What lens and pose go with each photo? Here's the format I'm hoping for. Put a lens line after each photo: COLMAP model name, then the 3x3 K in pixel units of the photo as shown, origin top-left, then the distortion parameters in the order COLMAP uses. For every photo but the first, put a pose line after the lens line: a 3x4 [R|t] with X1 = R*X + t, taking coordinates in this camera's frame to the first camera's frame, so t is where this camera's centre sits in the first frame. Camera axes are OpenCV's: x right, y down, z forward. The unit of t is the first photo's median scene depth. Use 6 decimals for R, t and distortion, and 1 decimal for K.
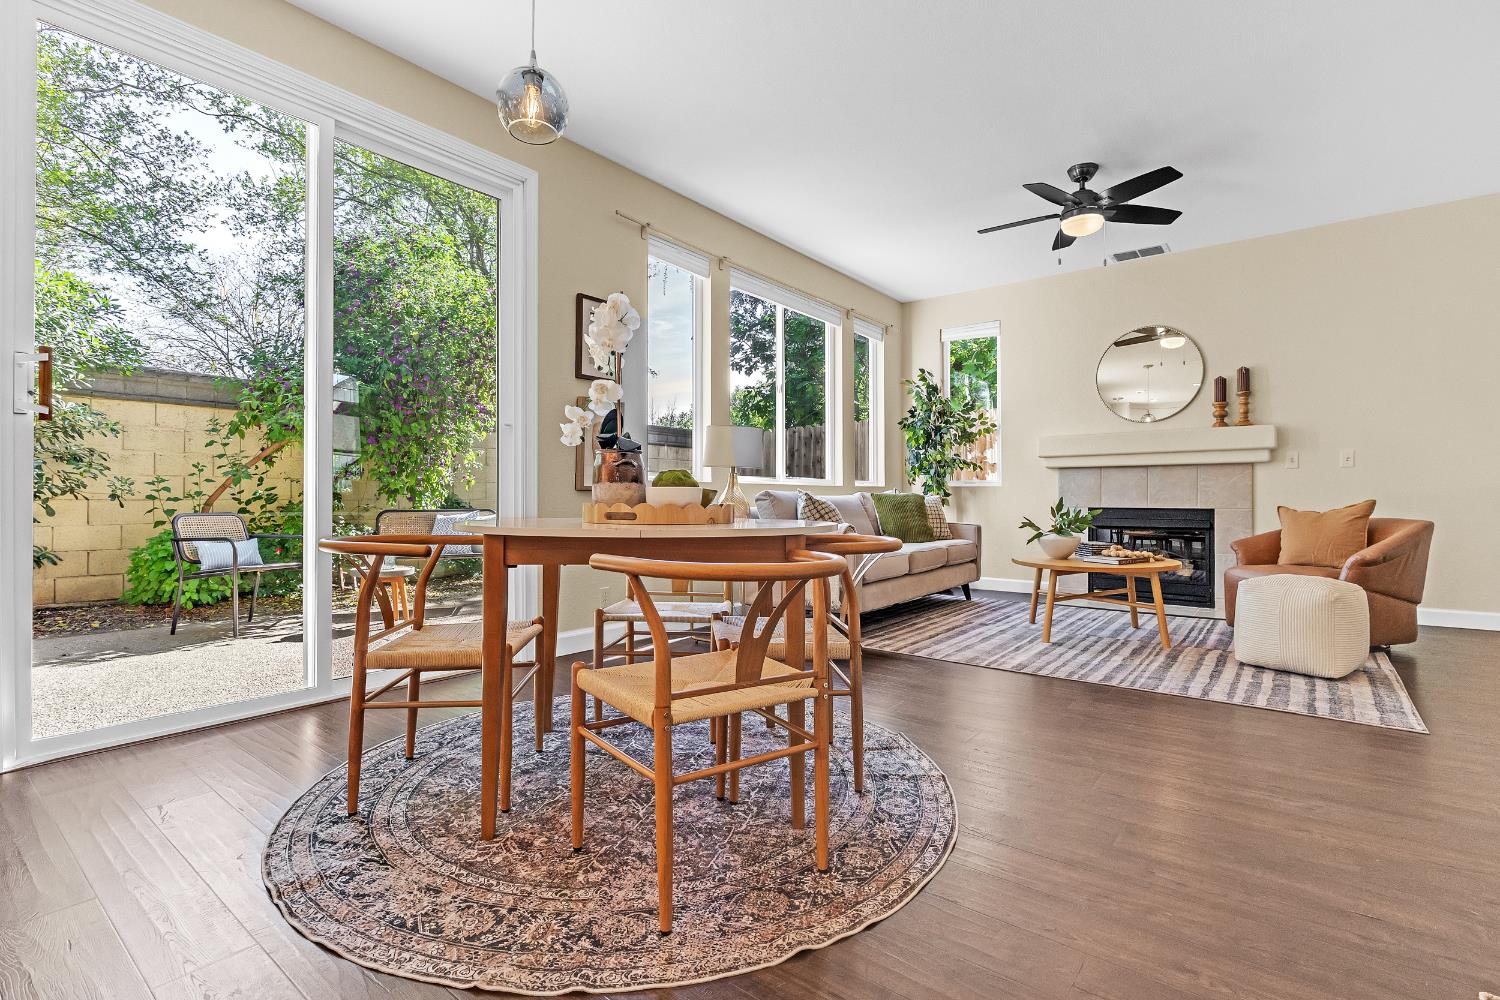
lens RADIAL K [[696.2, 0, 738.4], [0, 696.2, 502.6], [0, 0, 1]] dist [-0.000321, 0.000410]
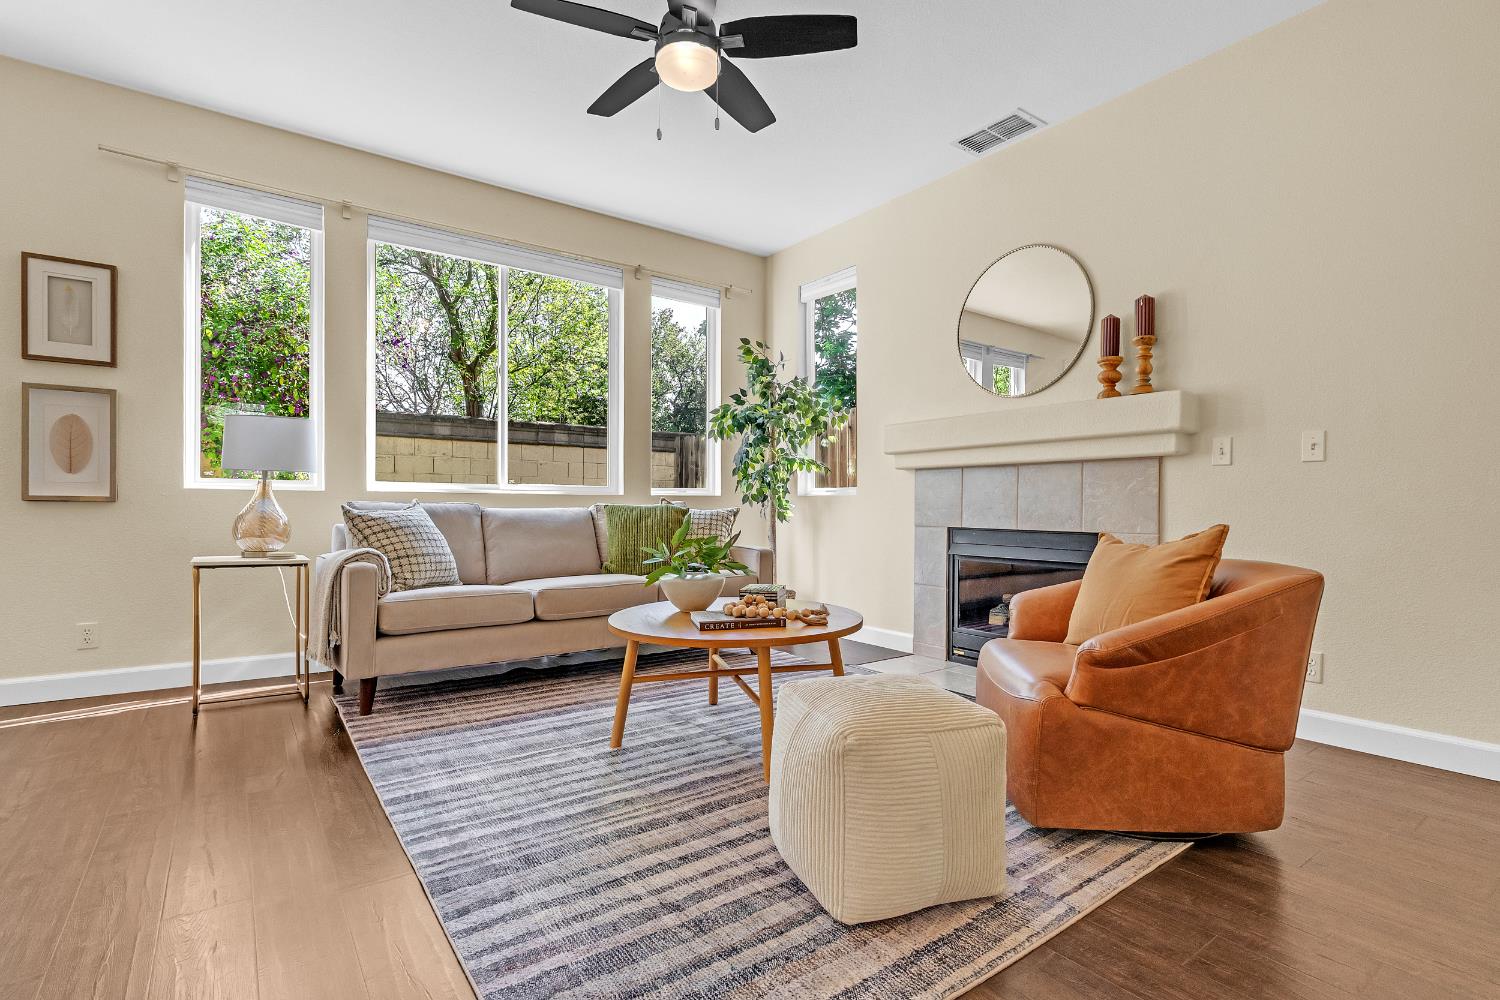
lens RADIAL K [[696.2, 0, 740.8], [0, 696.2, 512.2], [0, 0, 1]] dist [-0.000321, 0.000410]
pose [[0.961408, 0.007988, -0.275010, 0.556406], [-0.007324, 0.999967, 0.003442, -0.009339], [0.275028, -0.001295, 0.961435, 0.331736]]
